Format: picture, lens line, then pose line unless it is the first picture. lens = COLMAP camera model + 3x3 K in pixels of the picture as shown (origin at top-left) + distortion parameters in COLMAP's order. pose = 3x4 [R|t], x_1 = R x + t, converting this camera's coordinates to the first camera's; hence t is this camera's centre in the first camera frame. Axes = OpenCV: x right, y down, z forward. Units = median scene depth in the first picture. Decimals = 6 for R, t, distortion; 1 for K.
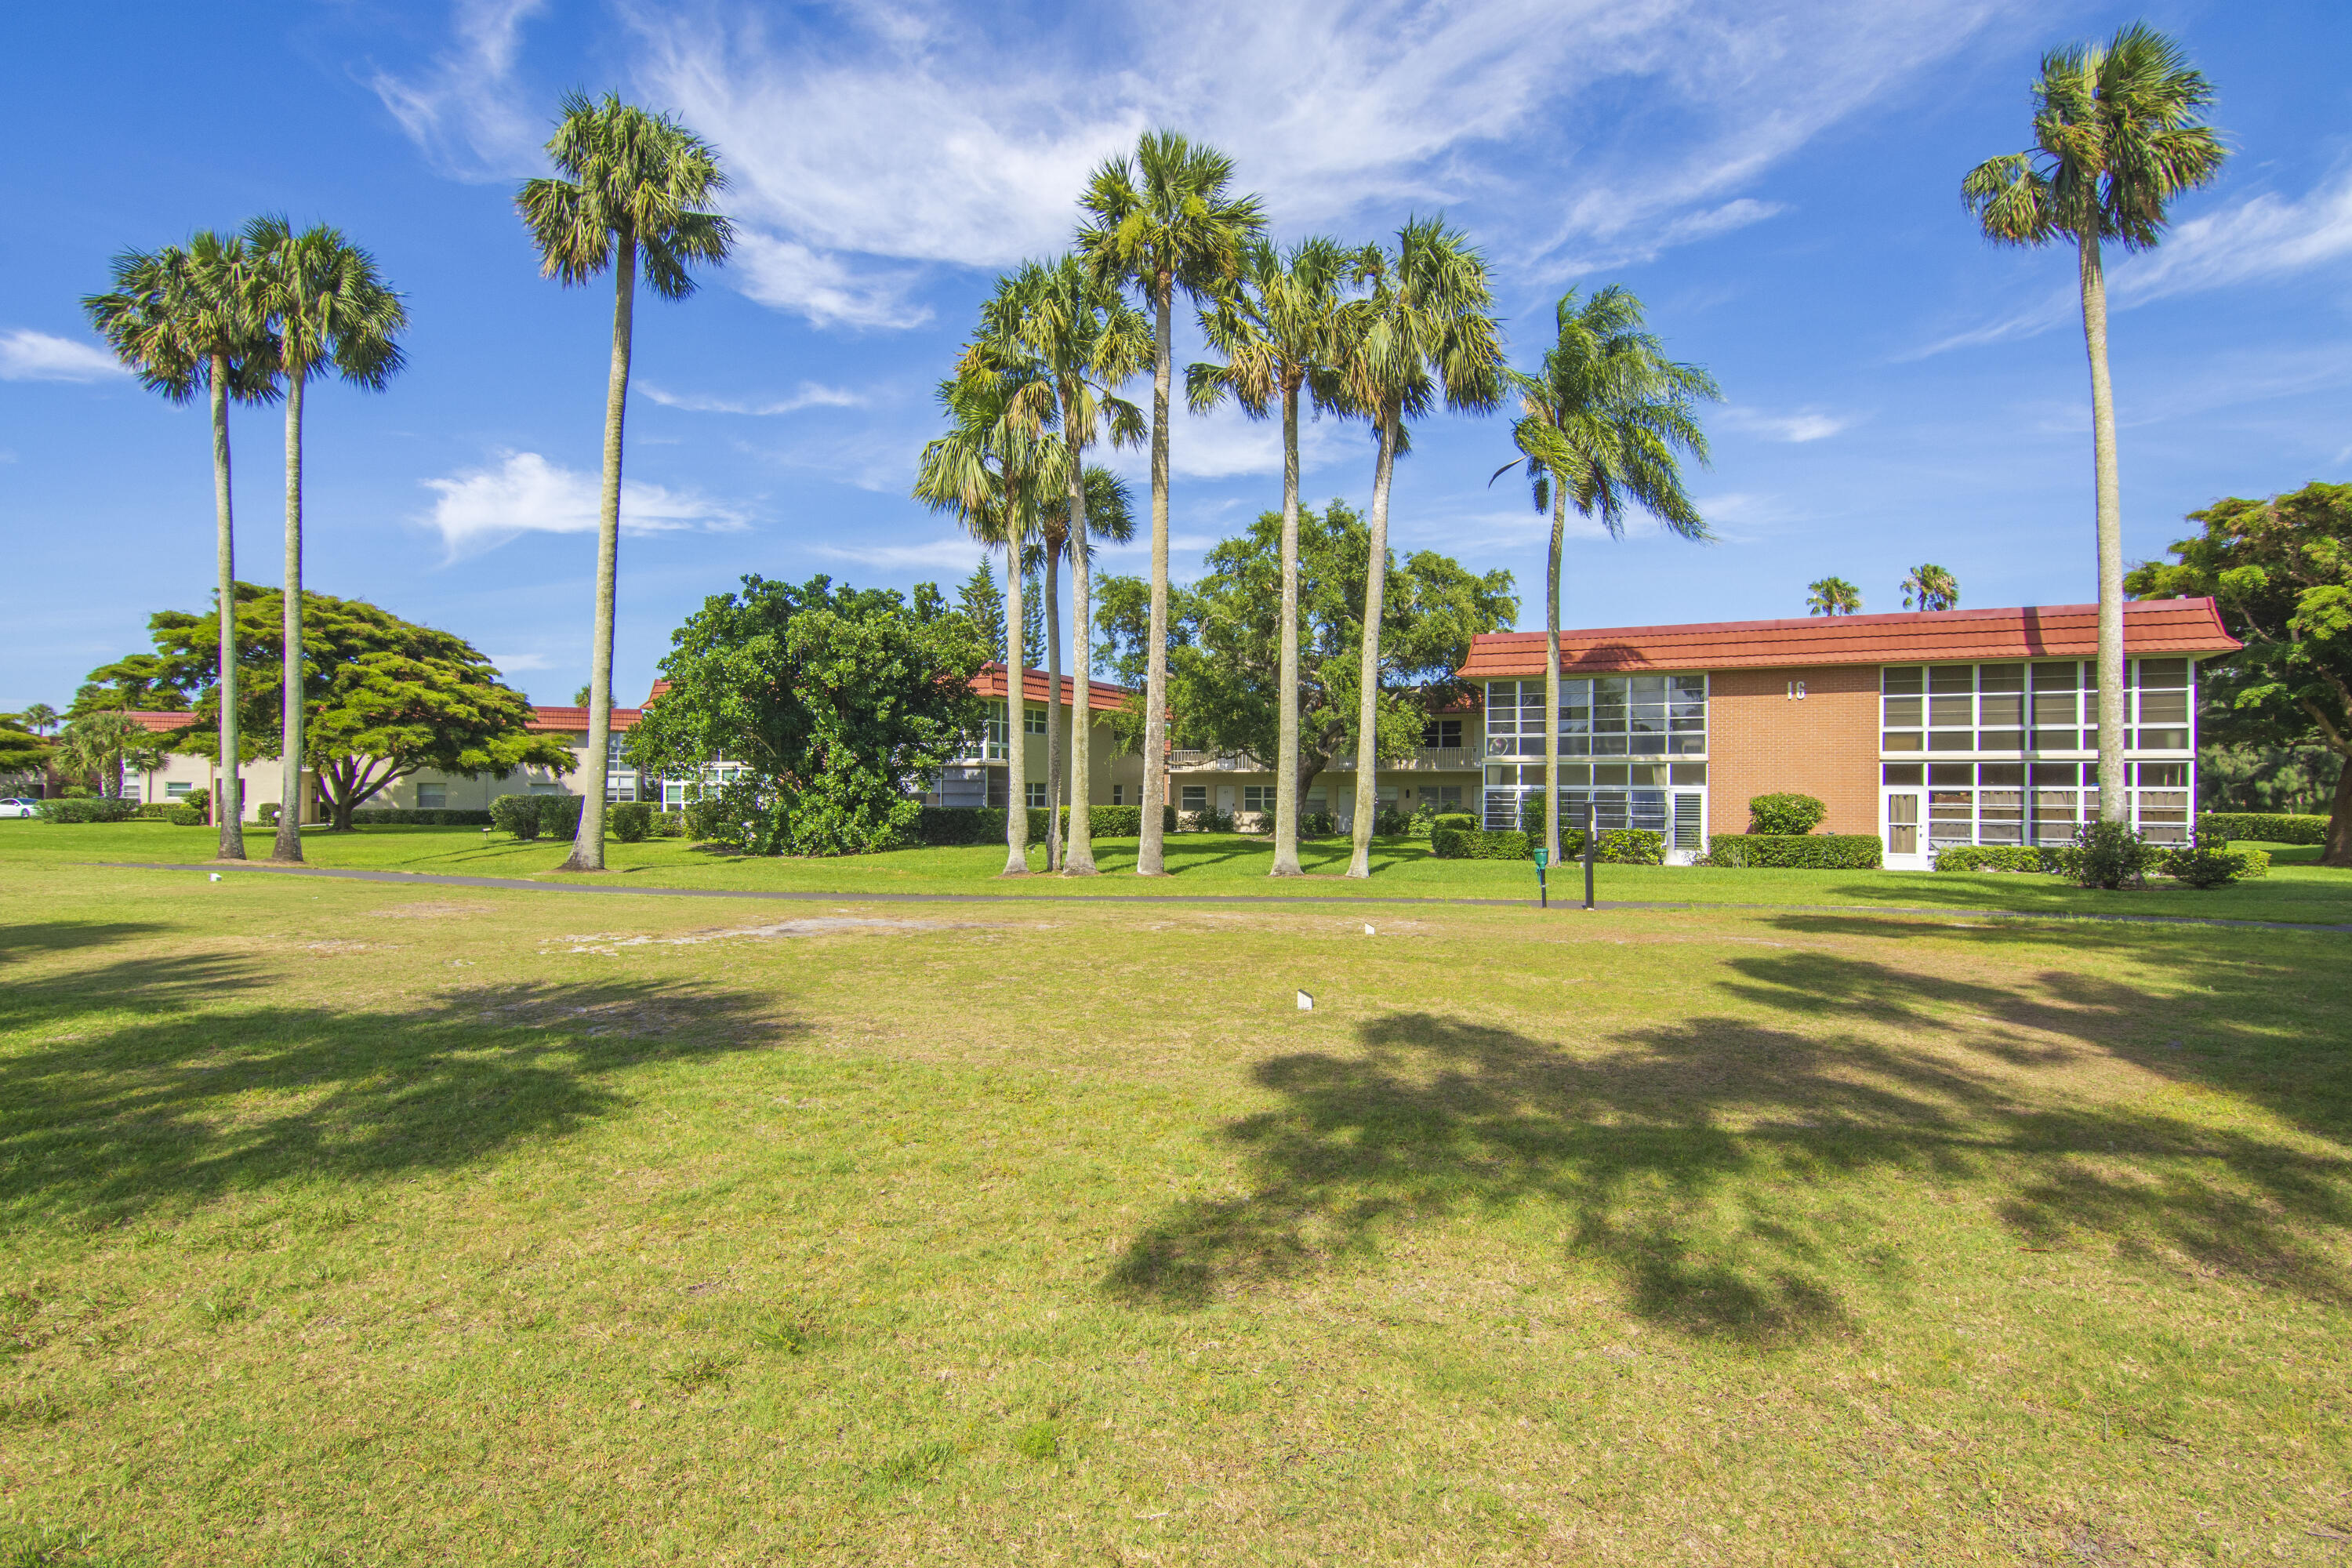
lens RADIAL K [[1123.5, 0, 1154.8], [0, 1123.5, 795.4], [0, 0, 1]] dist [-0.012534, -0.006646]
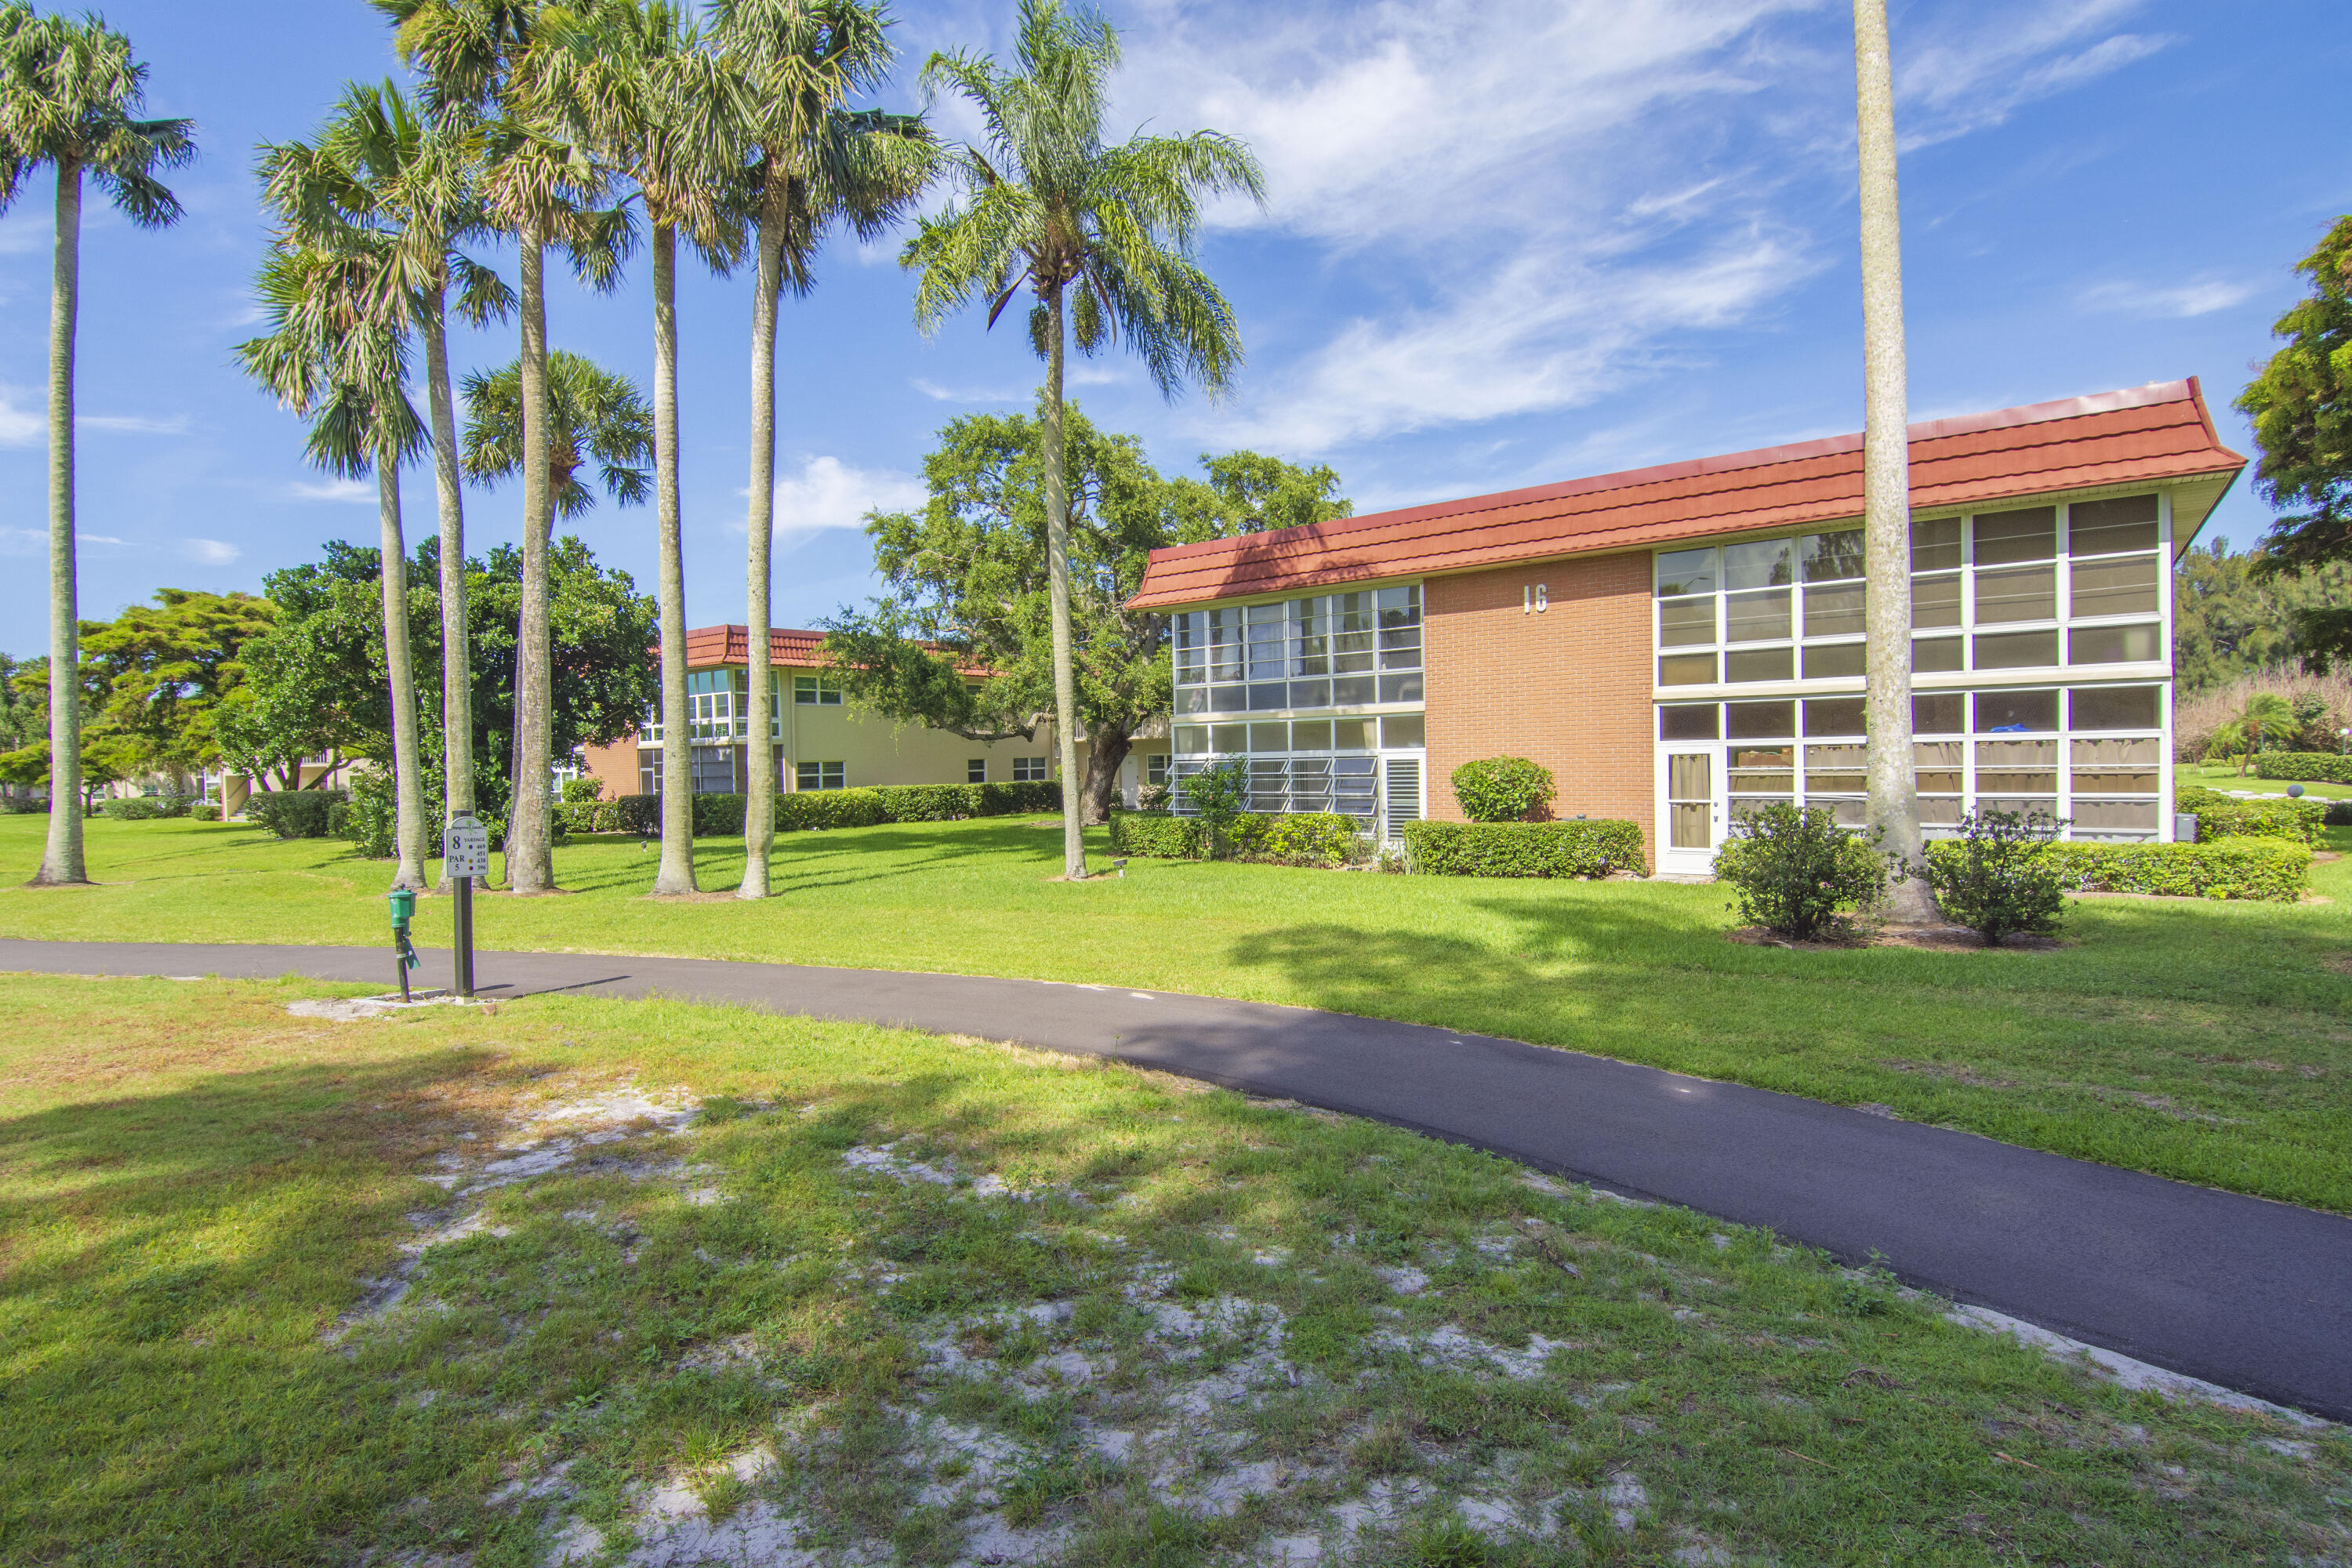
lens RADIAL K [[1123.5, 0, 1158.6], [0, 1123.5, 798.5], [0, 0, 1]] dist [-0.012534, -0.006646]
pose [[0.975897, -0.022194, -0.217101, 0.513501], [0.030049, 0.999005, 0.032943, -0.005562], [0.216154, -0.038673, 0.975593, 0.318546]]
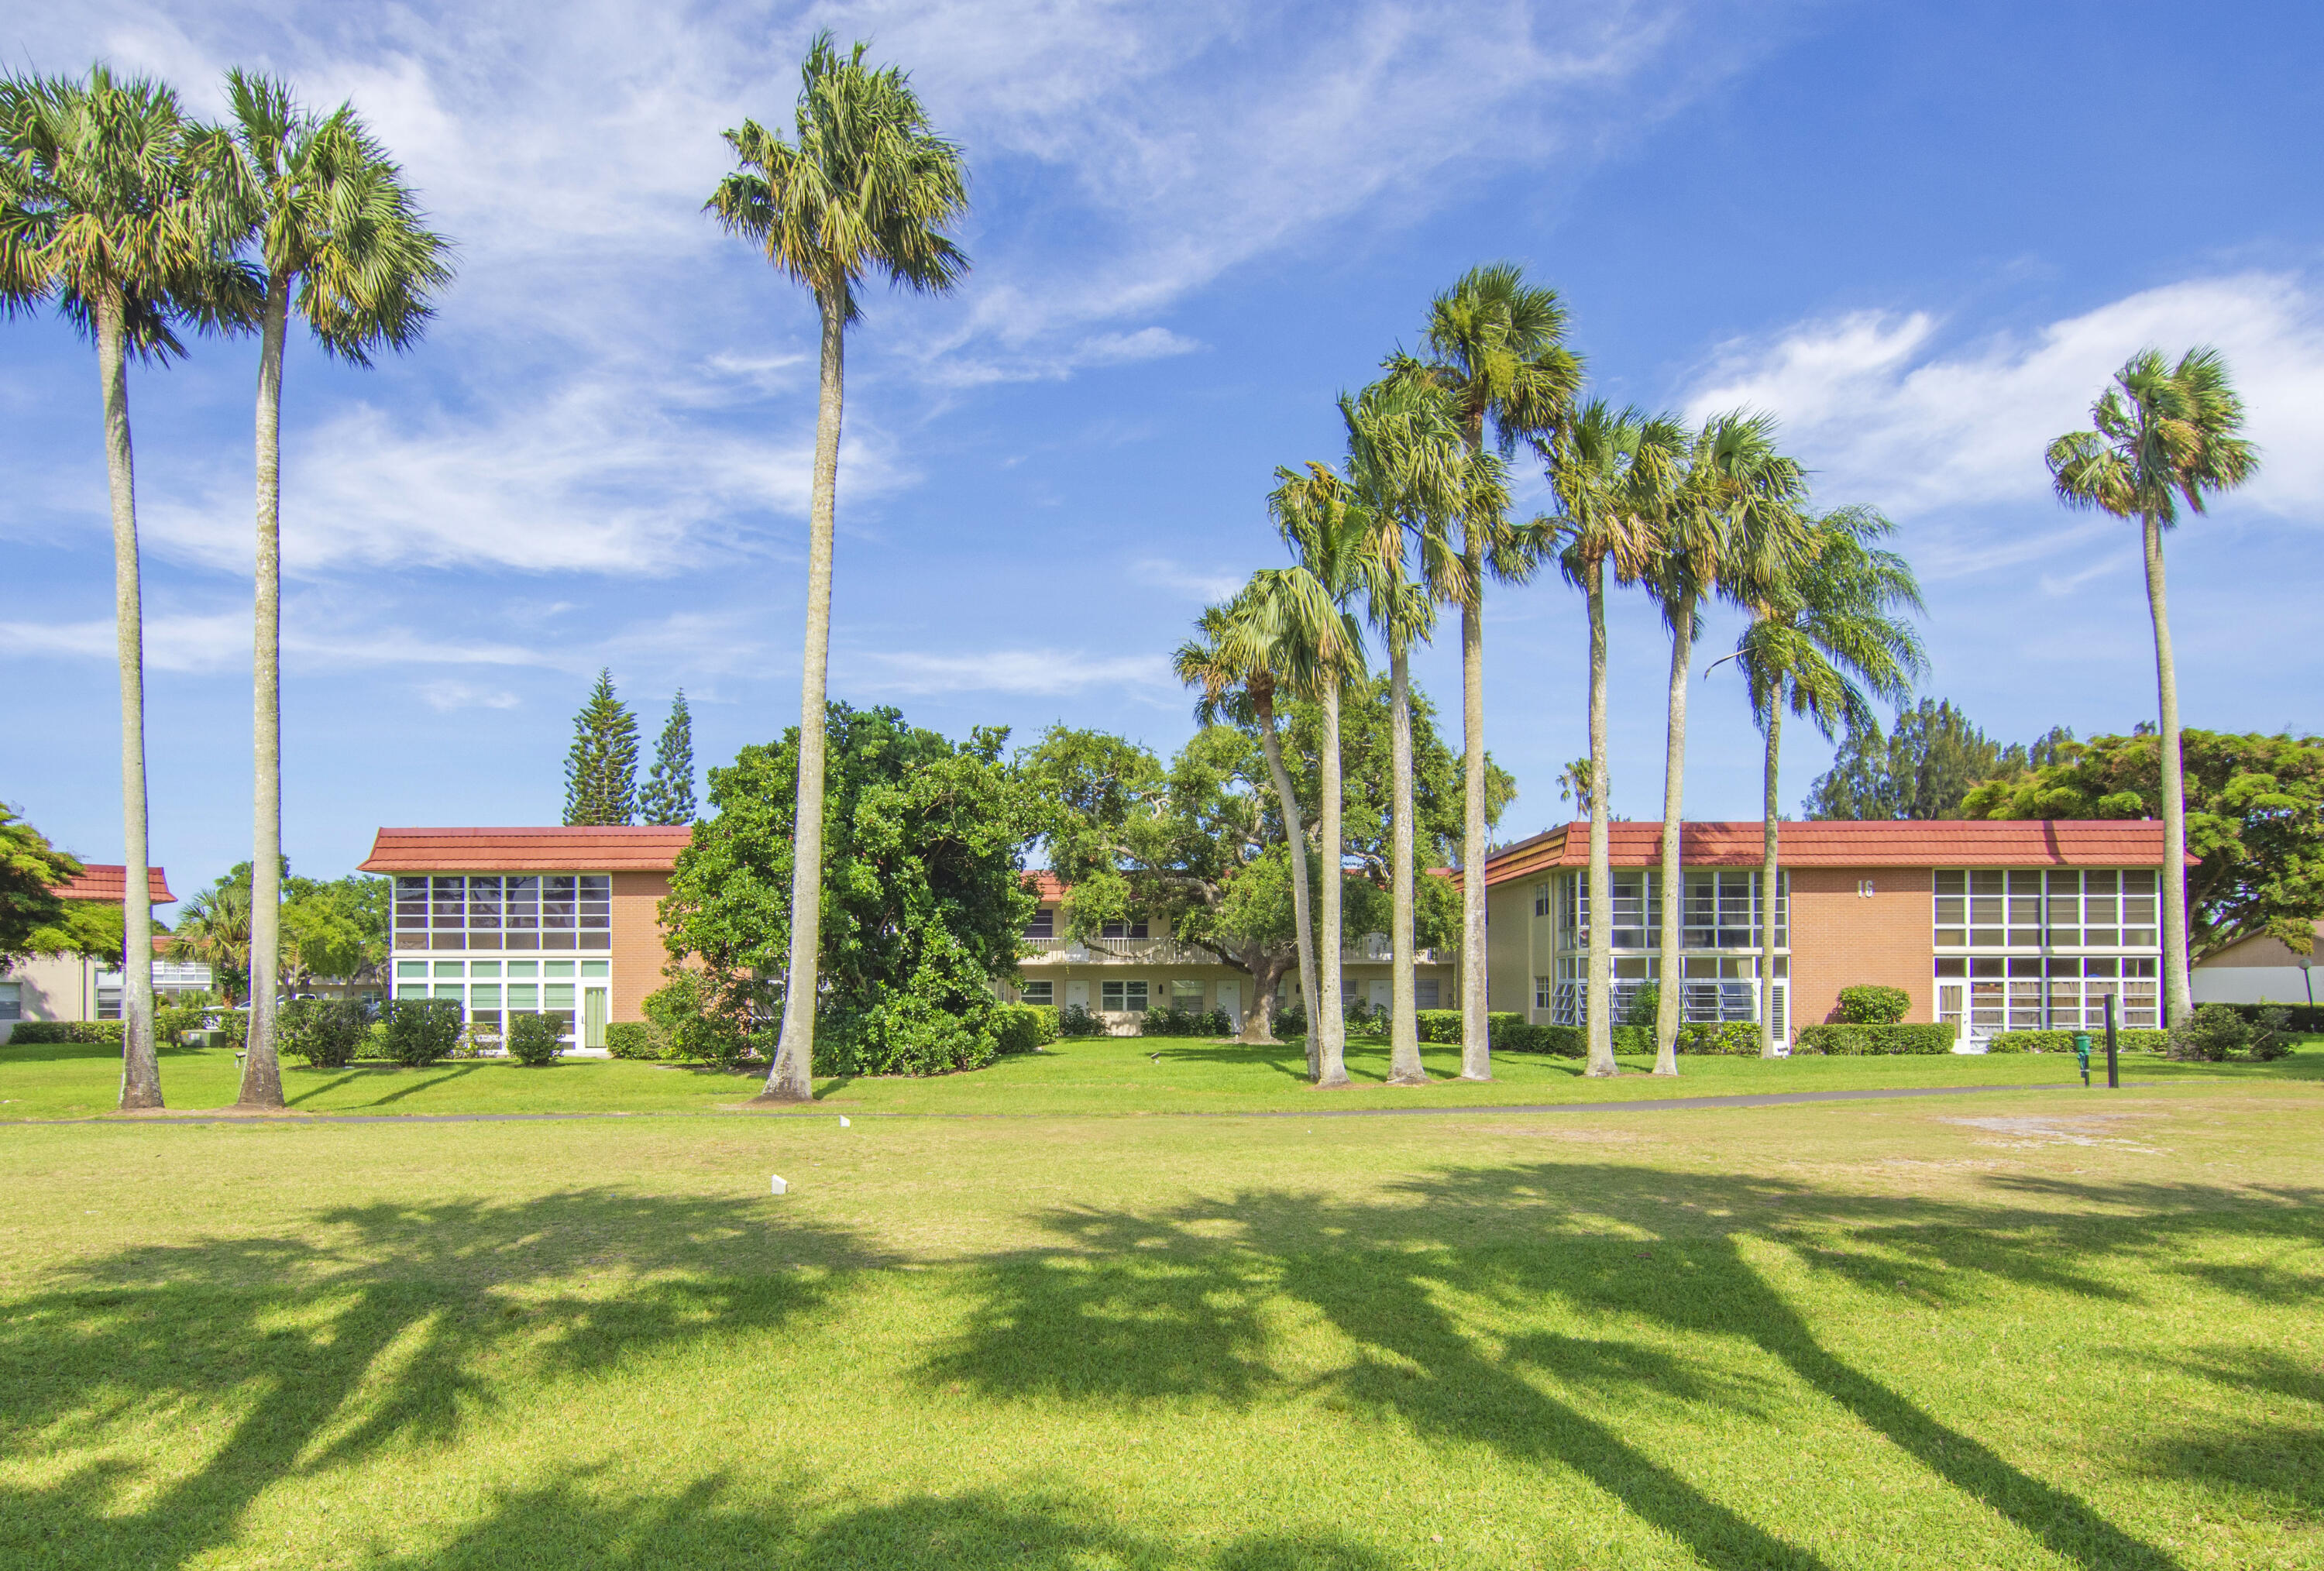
lens RADIAL K [[1388.6, 0, 1105.6], [0, 1388.6, 989.1], [0, 0, 1]] dist [-0.006763, -0.005467]
pose [[0.909732, -0.006551, 0.415145, -0.652545], [0.007986, 0.999967, -0.001721, -0.001727], [-0.415120, 0.004881, 0.909754, 0.103248]]
